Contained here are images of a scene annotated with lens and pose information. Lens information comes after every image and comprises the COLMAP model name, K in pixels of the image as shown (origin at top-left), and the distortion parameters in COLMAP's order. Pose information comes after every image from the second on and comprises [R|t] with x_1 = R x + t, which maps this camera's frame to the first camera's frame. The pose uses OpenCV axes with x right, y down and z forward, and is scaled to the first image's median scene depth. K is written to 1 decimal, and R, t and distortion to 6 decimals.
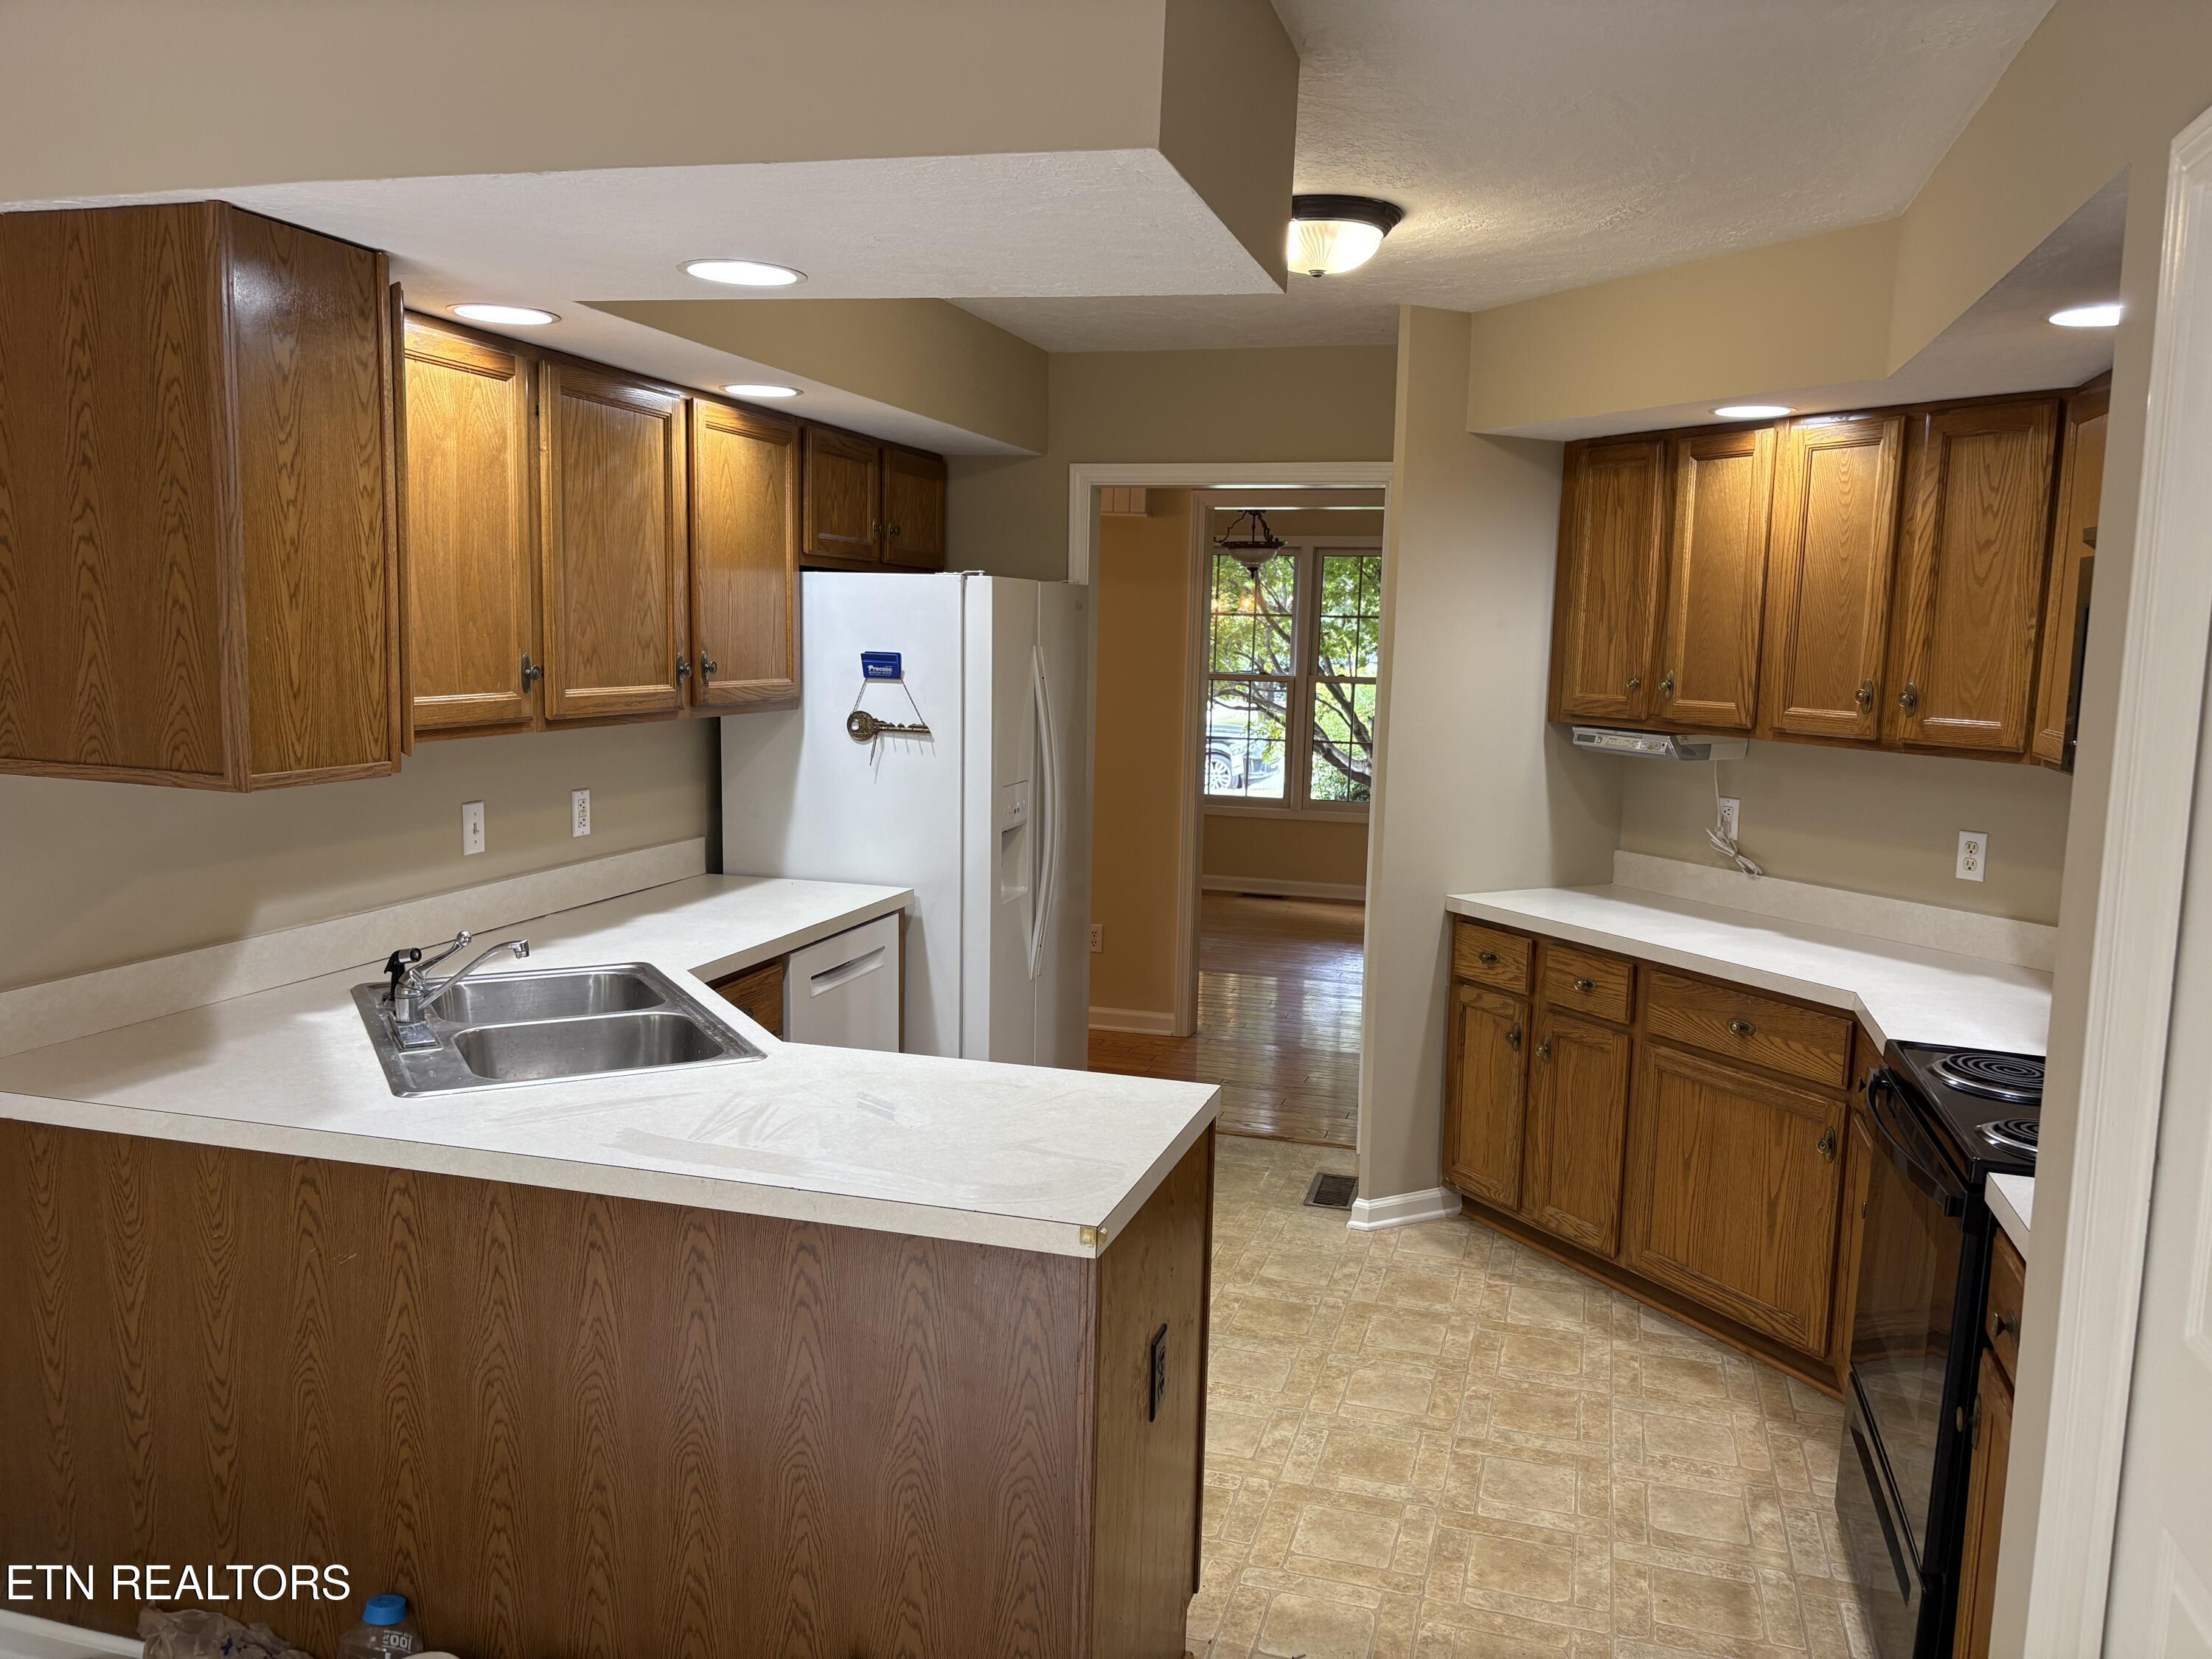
lens RADIAL K [[1683.1, 0, 1106.0], [0, 1683.1, 829.5], [0, 0, 1]] dist [0.074275, -0.084212]
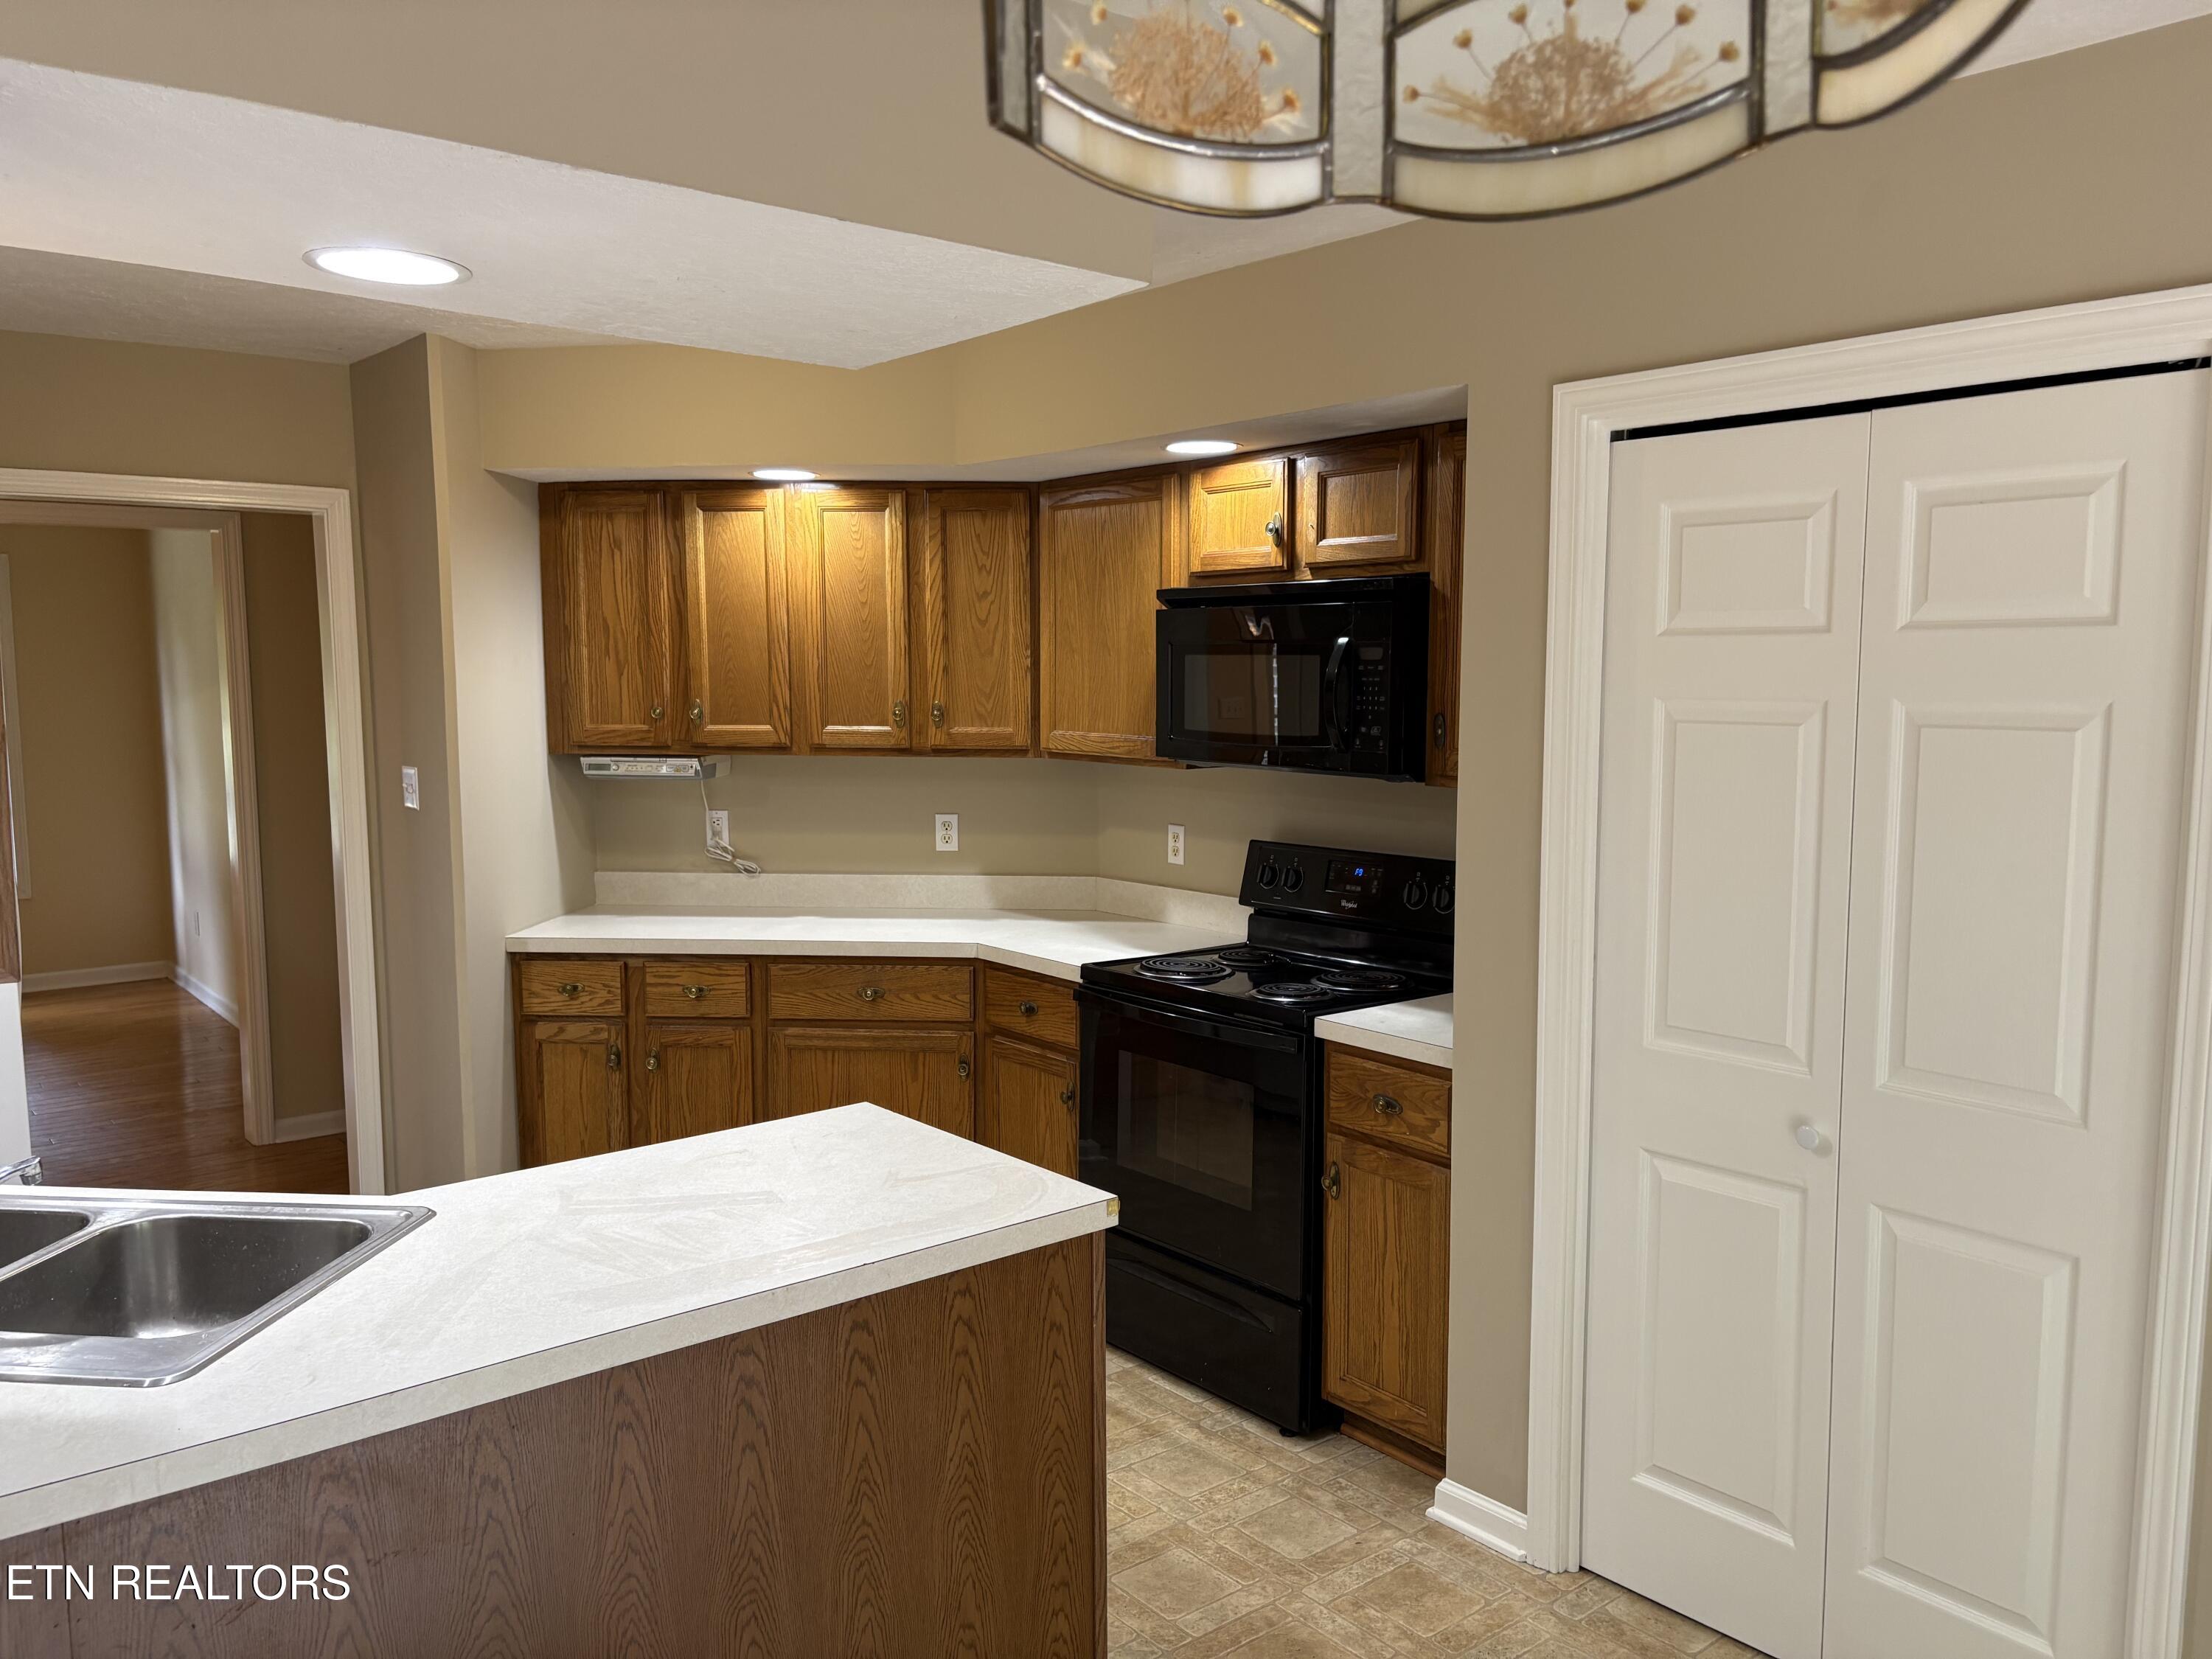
lens RADIAL K [[1698.5, 0, 1106.0], [0, 1698.5, 829.5], [0, 0, 1]] dist [0.040350, -0.003972]
pose [[0.553717, -0.107702, 0.825711, -0.502410], [0.116501, 0.991867, 0.051250, -0.039598], [-0.824515, 0.067818, 0.561761, 0.179244]]
